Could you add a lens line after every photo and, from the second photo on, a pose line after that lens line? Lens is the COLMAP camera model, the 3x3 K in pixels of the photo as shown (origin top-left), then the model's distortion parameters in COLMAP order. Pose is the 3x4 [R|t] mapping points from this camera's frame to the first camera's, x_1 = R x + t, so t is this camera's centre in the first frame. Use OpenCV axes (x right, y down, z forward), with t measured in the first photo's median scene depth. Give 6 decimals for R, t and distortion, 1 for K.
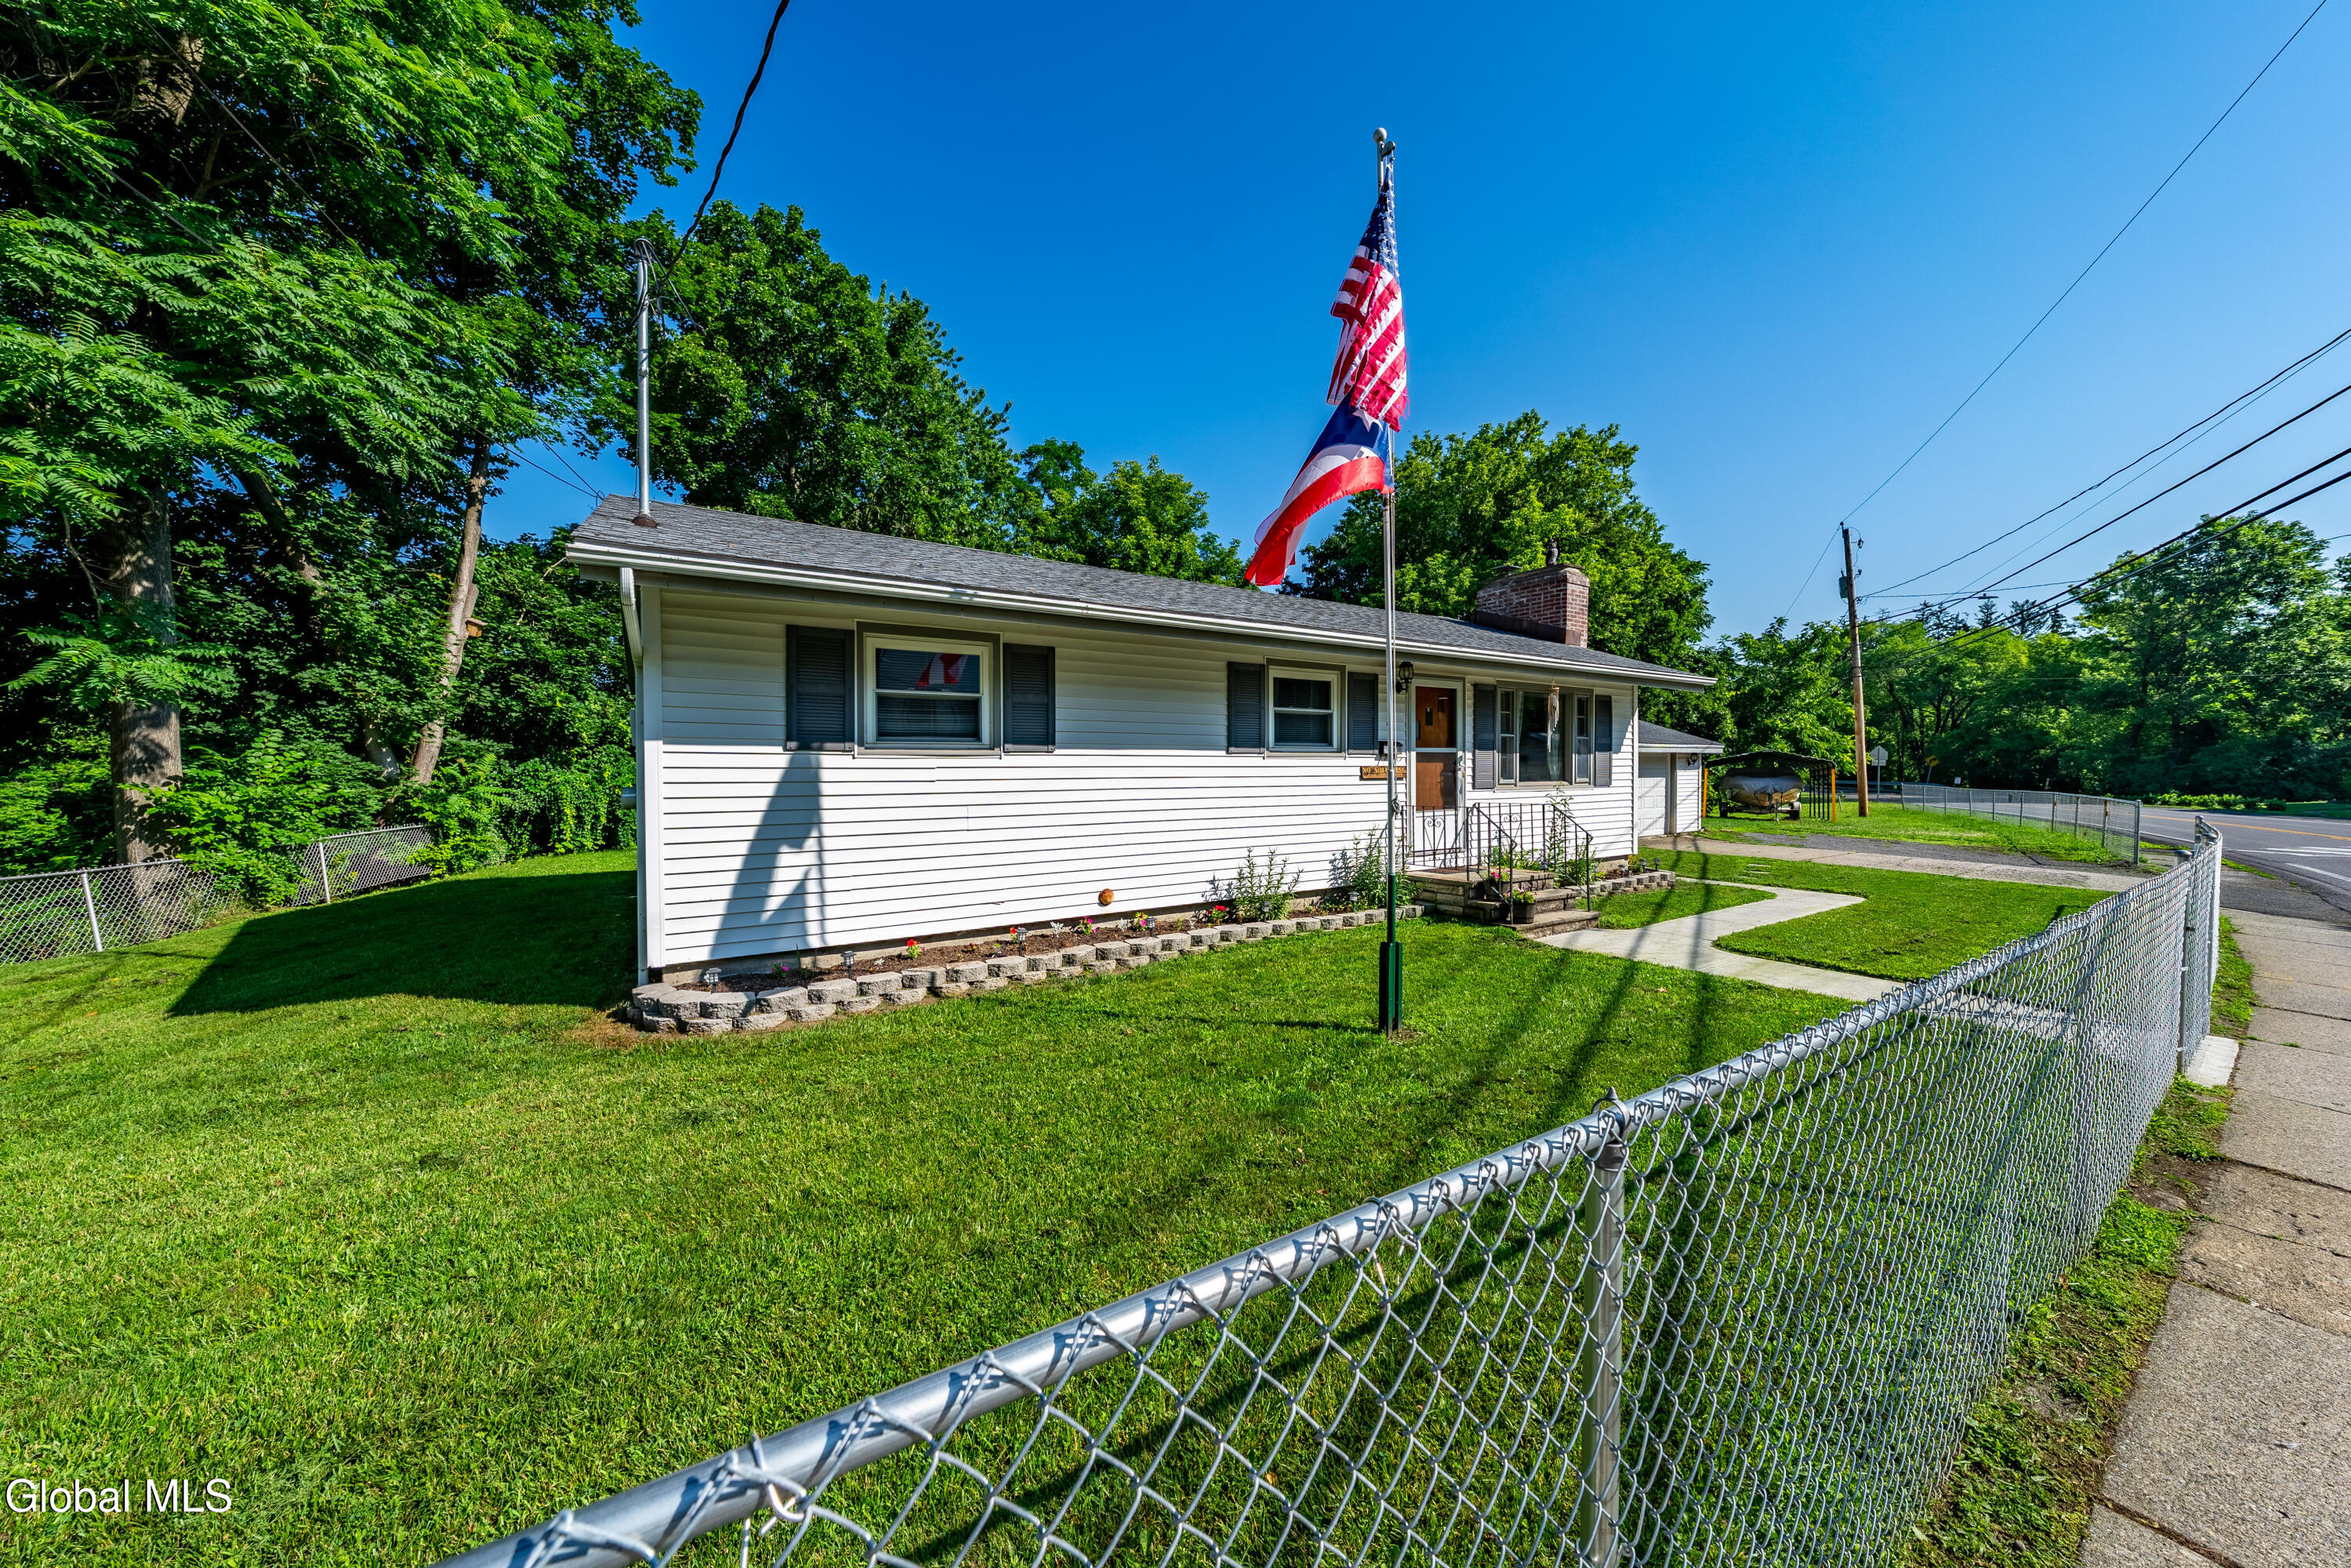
lens RADIAL K [[783.1, 0, 1175.5], [0, 783.1, 784.0], [0, 0, 1]] dist [-0.000263, 0.000001]
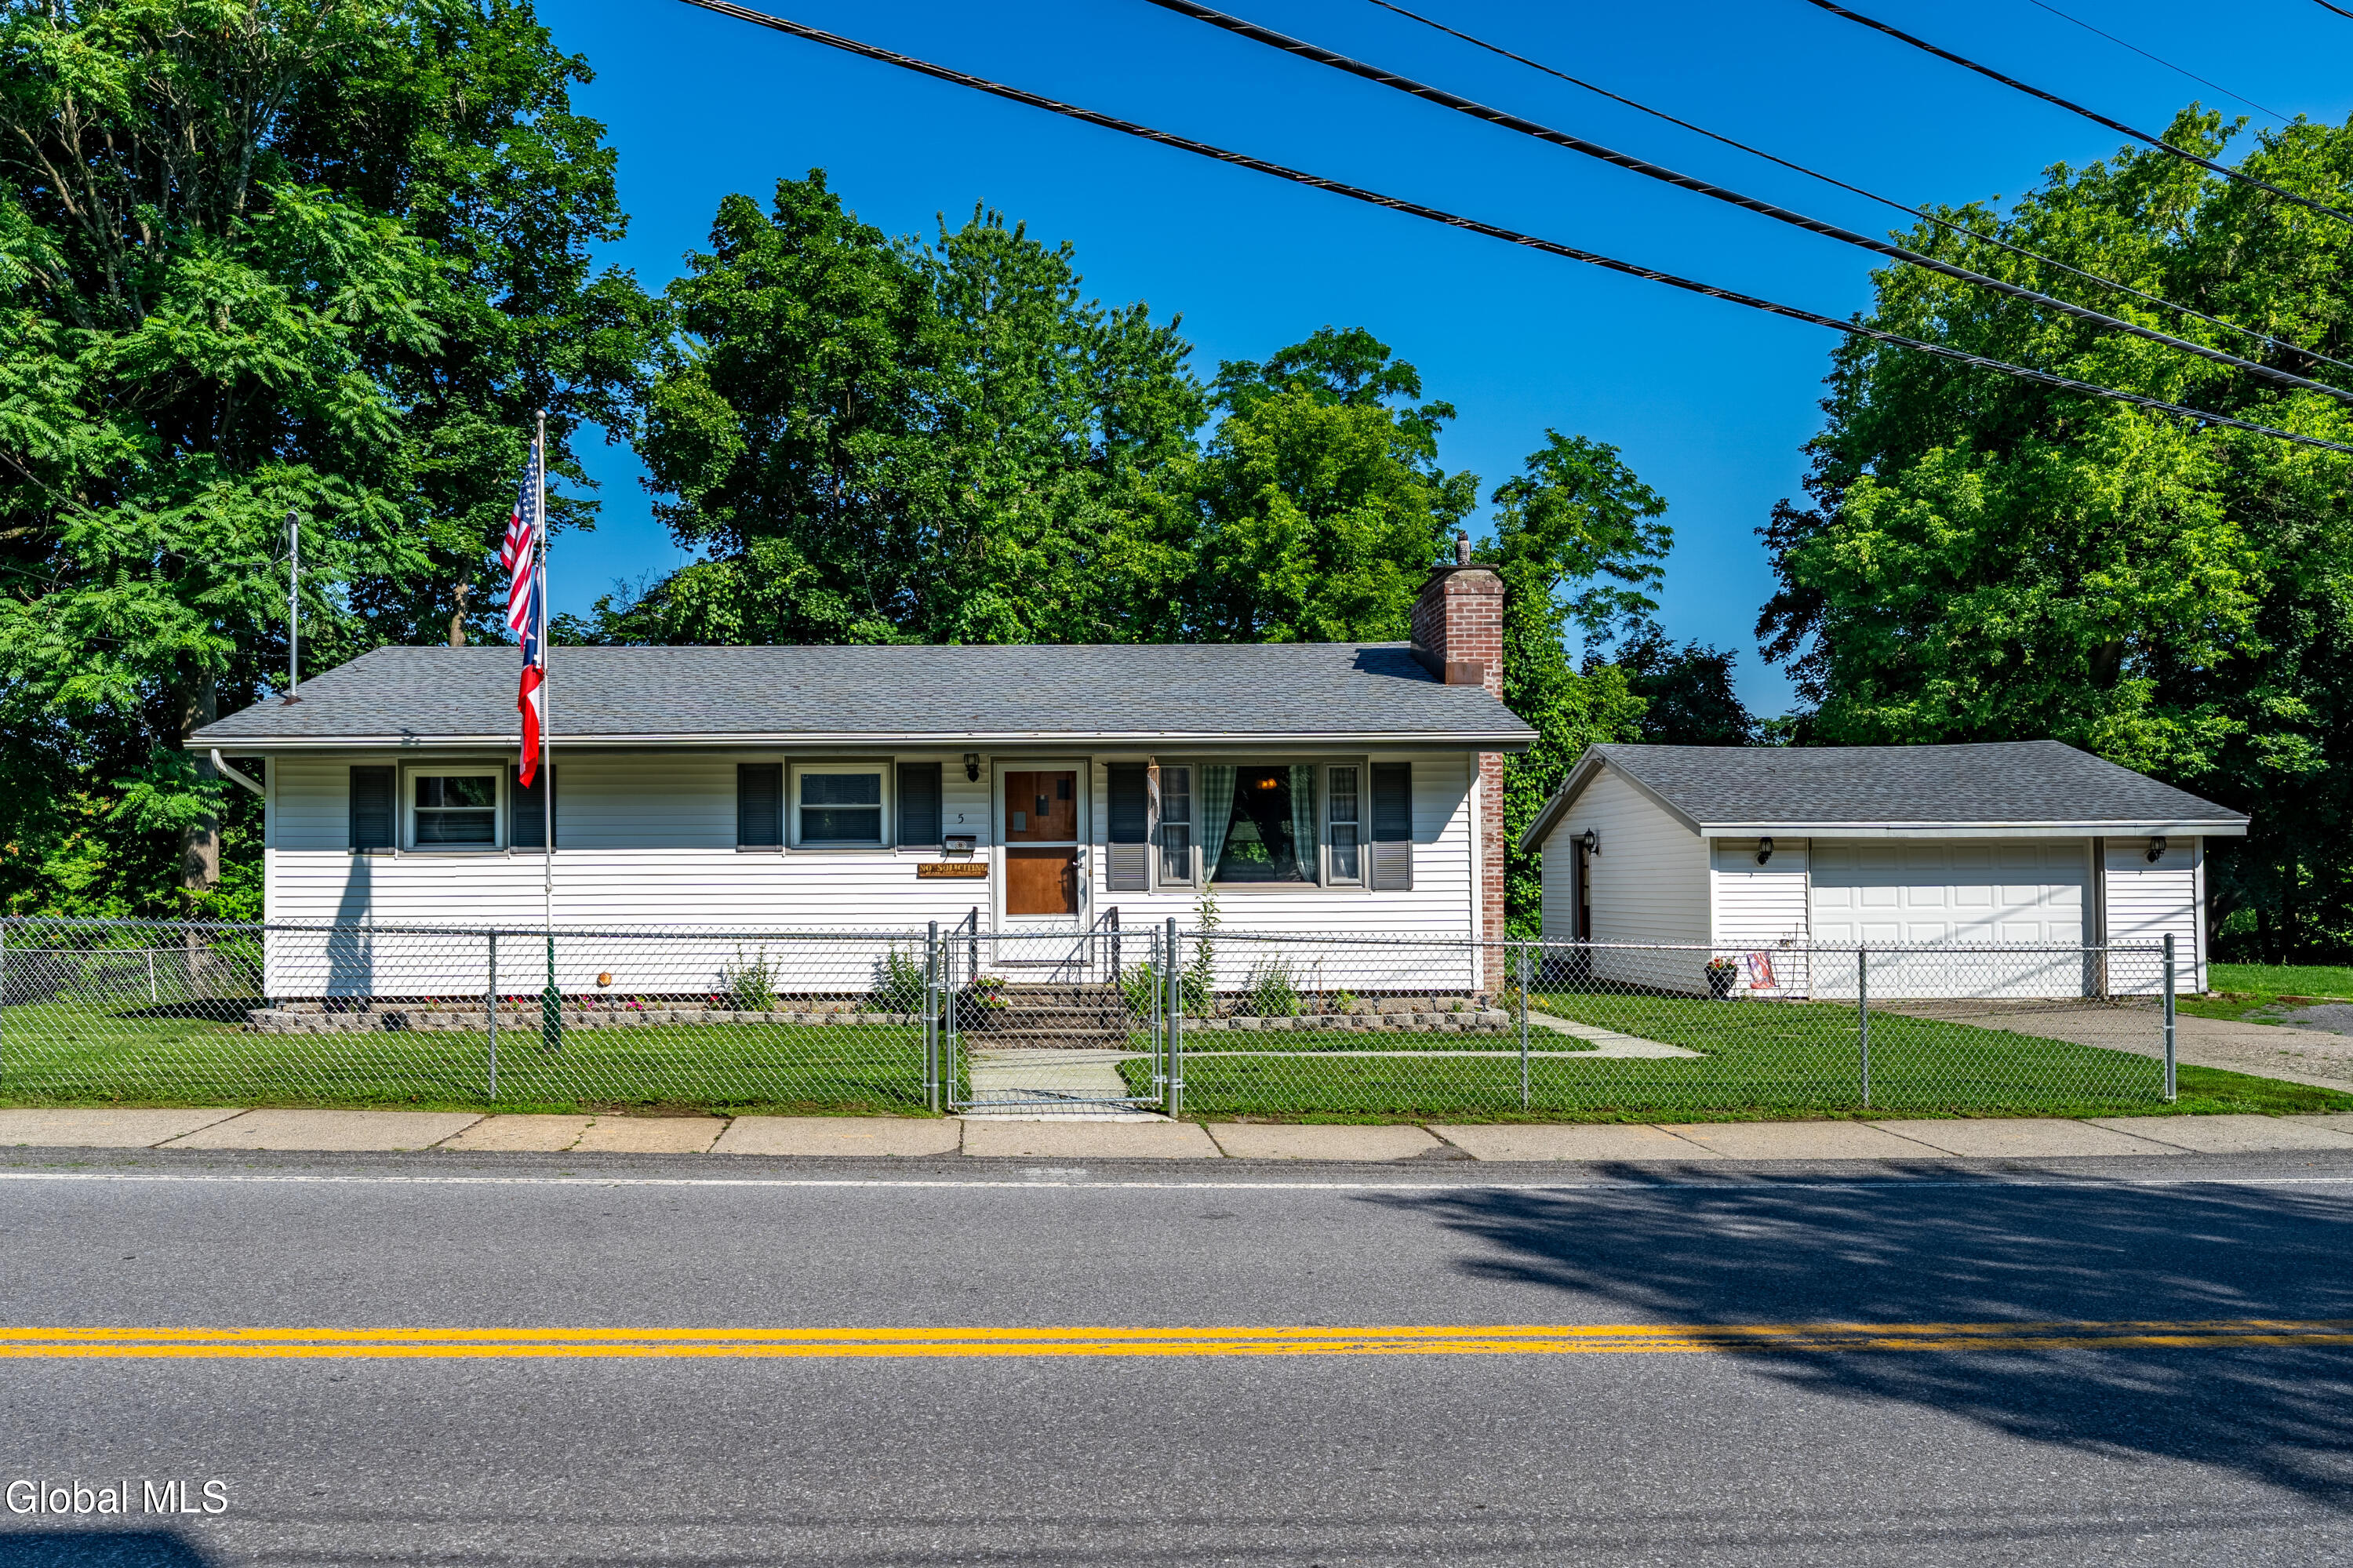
lens RADIAL K [[1614.2, 0, 1137.9], [0, 1614.2, 861.6], [0, 0, 1]] dist [-0.000113, 0.000760]
pose [[0.858069, -0.011988, -0.513395, 1.455322], [-0.007316, 0.999341, -0.035563, 0.041606], [0.513483, 0.034271, 0.857415, -0.504840]]
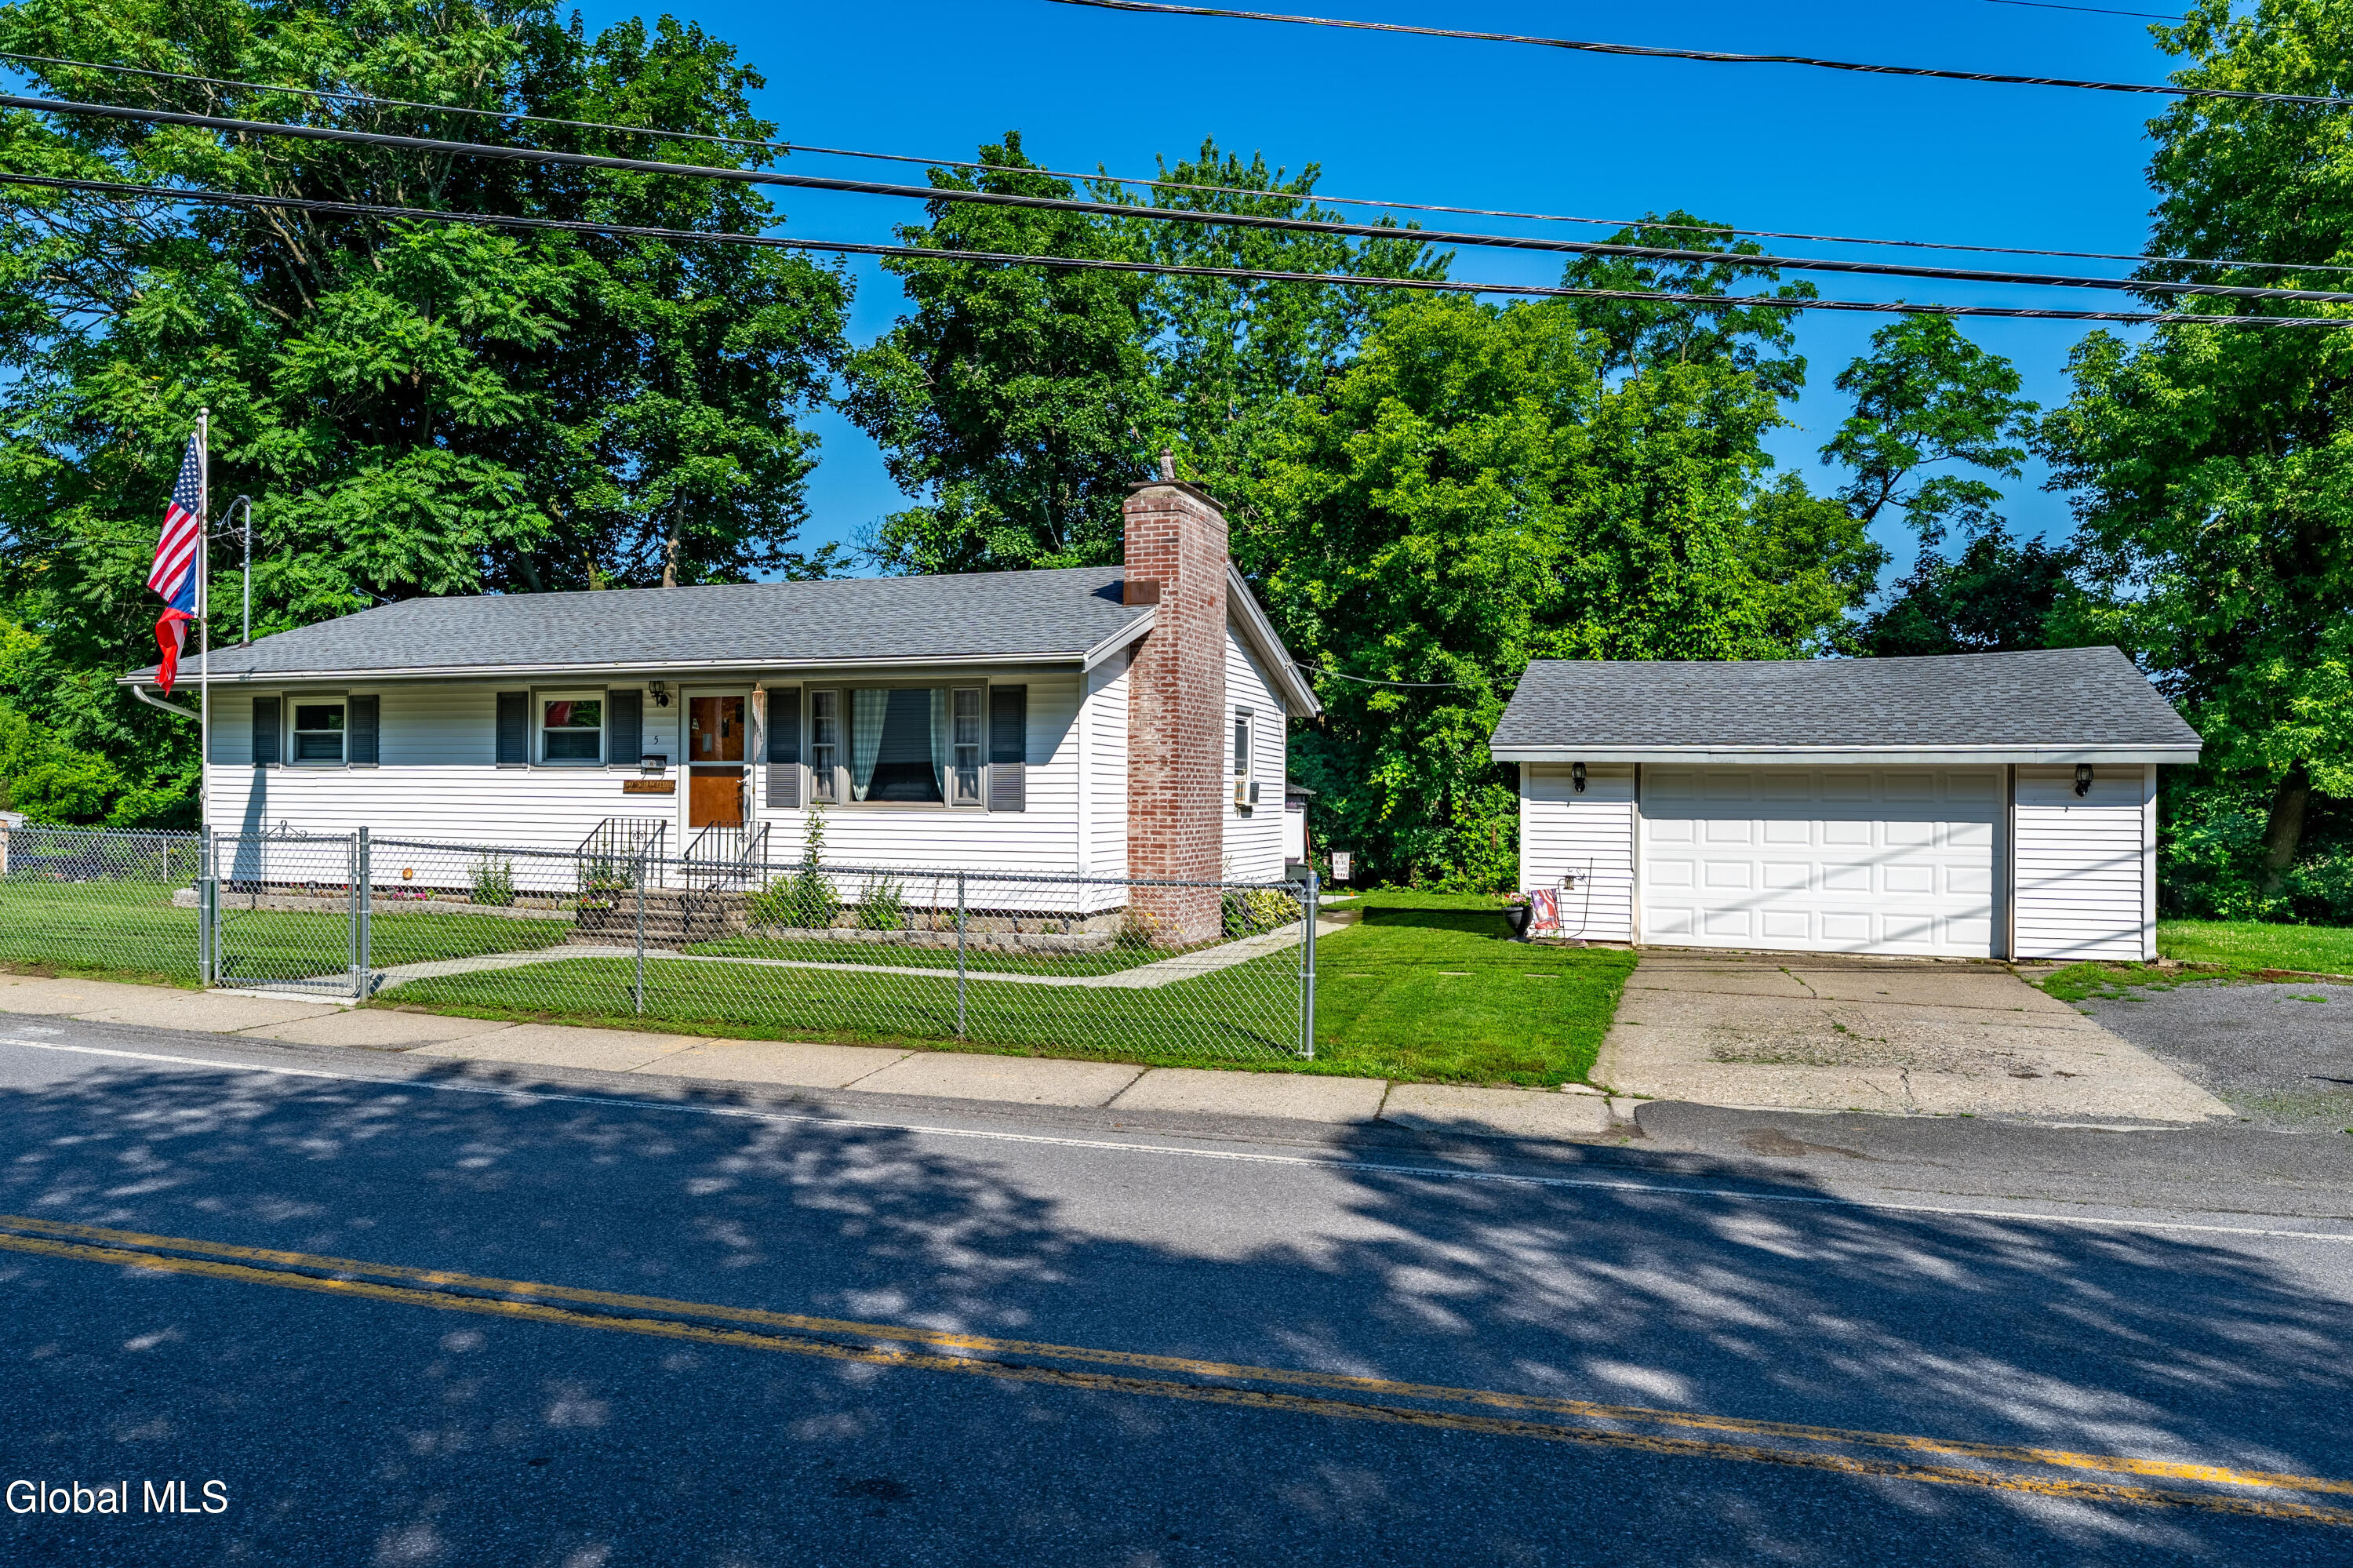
lens RADIAL K [[1586.0, 0, 1167.6], [0, 1586.0, 817.0], [0, 0, 1]] dist [0.005411, 0.001895]
pose [[0.607644, 0.013847, -0.794089, 2.373418], [-0.031488, 0.999482, -0.006666, 0.018300], [0.793585, 0.029055, 0.607765, 0.300566]]
